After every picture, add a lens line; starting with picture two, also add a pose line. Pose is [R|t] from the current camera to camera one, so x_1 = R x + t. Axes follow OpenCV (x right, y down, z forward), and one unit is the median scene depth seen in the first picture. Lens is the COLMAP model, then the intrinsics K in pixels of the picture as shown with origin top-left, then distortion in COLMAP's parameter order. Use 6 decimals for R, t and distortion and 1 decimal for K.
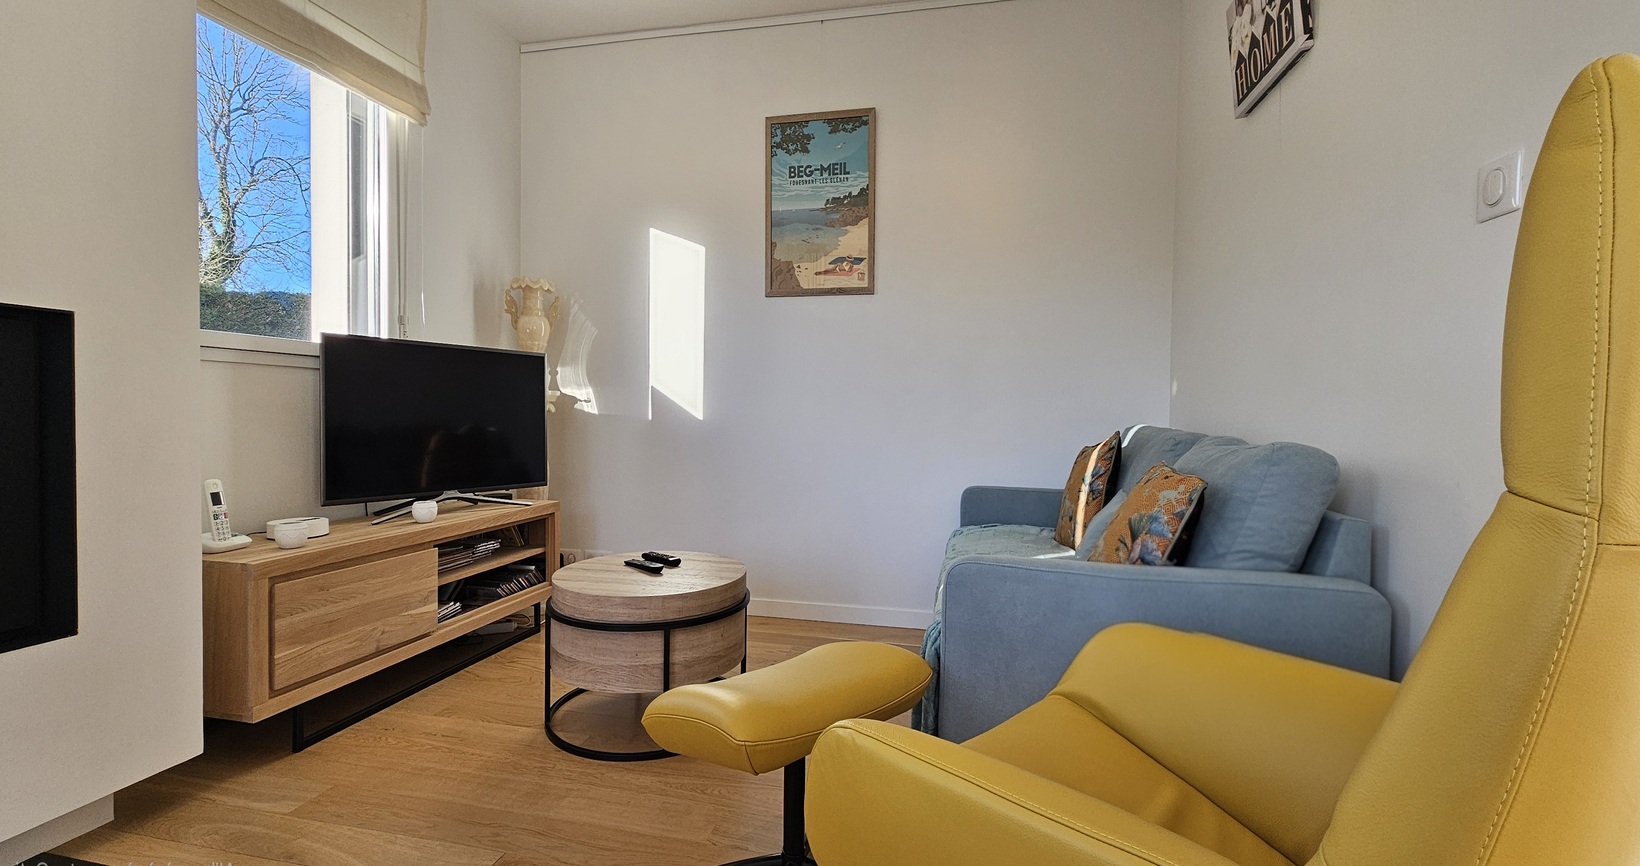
lens RADIAL K [[700.1, 0, 820.0], [0, 700.1, 433.0], [0, 0, 1]] dist [0.007653, 0.000171]
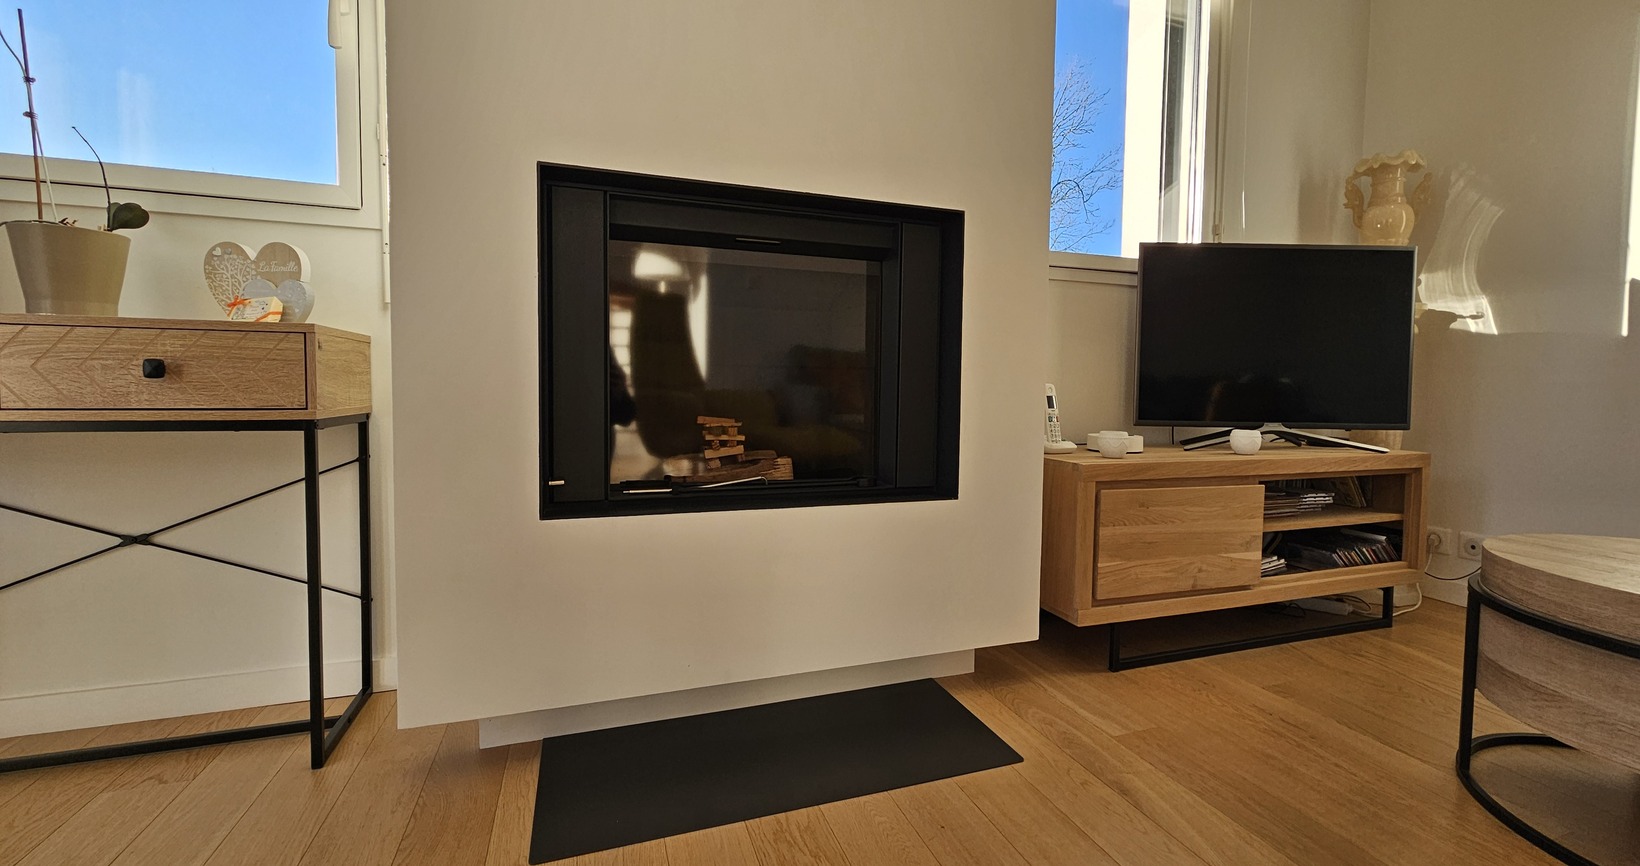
lens RADIAL K [[634.5, 0, 797.1], [0, 634.5, 421.6], [0, 0, 1]] dist [0.000825, 0.000150]
pose [[0.505273, 0.033356, -0.862315, -0.190254], [-0.024165, 0.999408, 0.024499, 0.087175], [0.862621, 0.008460, 0.505780, 0.162156]]
